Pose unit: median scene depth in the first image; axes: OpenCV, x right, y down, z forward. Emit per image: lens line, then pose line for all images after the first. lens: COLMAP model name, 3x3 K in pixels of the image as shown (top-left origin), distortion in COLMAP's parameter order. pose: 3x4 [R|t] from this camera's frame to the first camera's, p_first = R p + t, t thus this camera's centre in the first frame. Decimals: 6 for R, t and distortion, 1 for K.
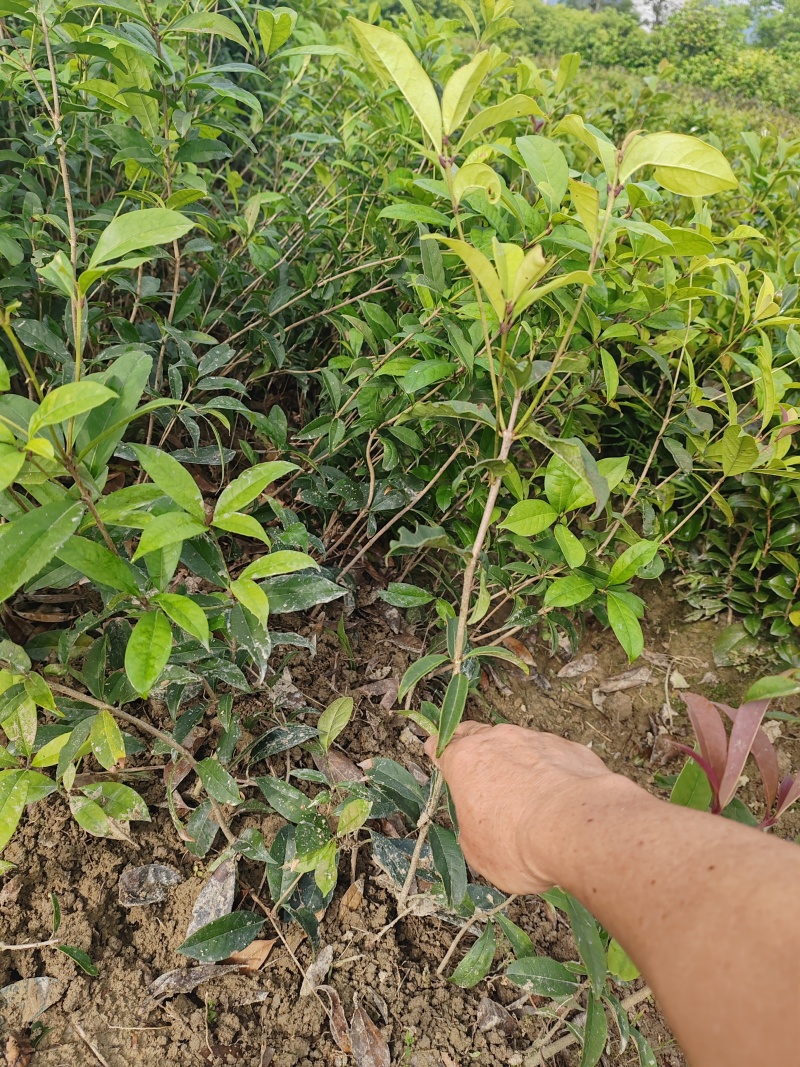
lens RADIAL K [[807.6, 0, 400.0], [0, 807.6, 533.5], [0, 0, 1]] dist [0.075171, -0.138349]
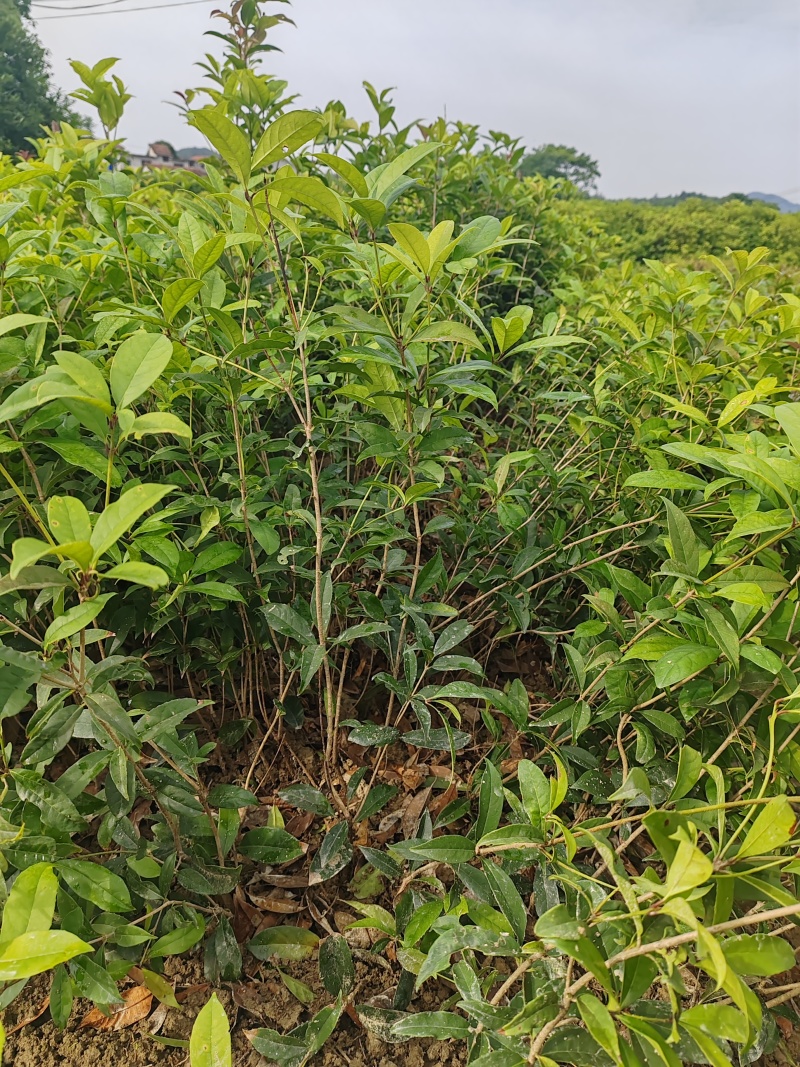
lens RADIAL K [[812.1, 0, 400.0], [0, 812.1, 533.5], [0, 0, 1]] dist [-0.000456, -0.000392]
pose [[0.945823, -0.040407, -0.322157, 0.027640], [-0.039892, 0.970246, -0.238814, -0.093759], [0.322222, 0.238727, 0.916069, 0.062491]]
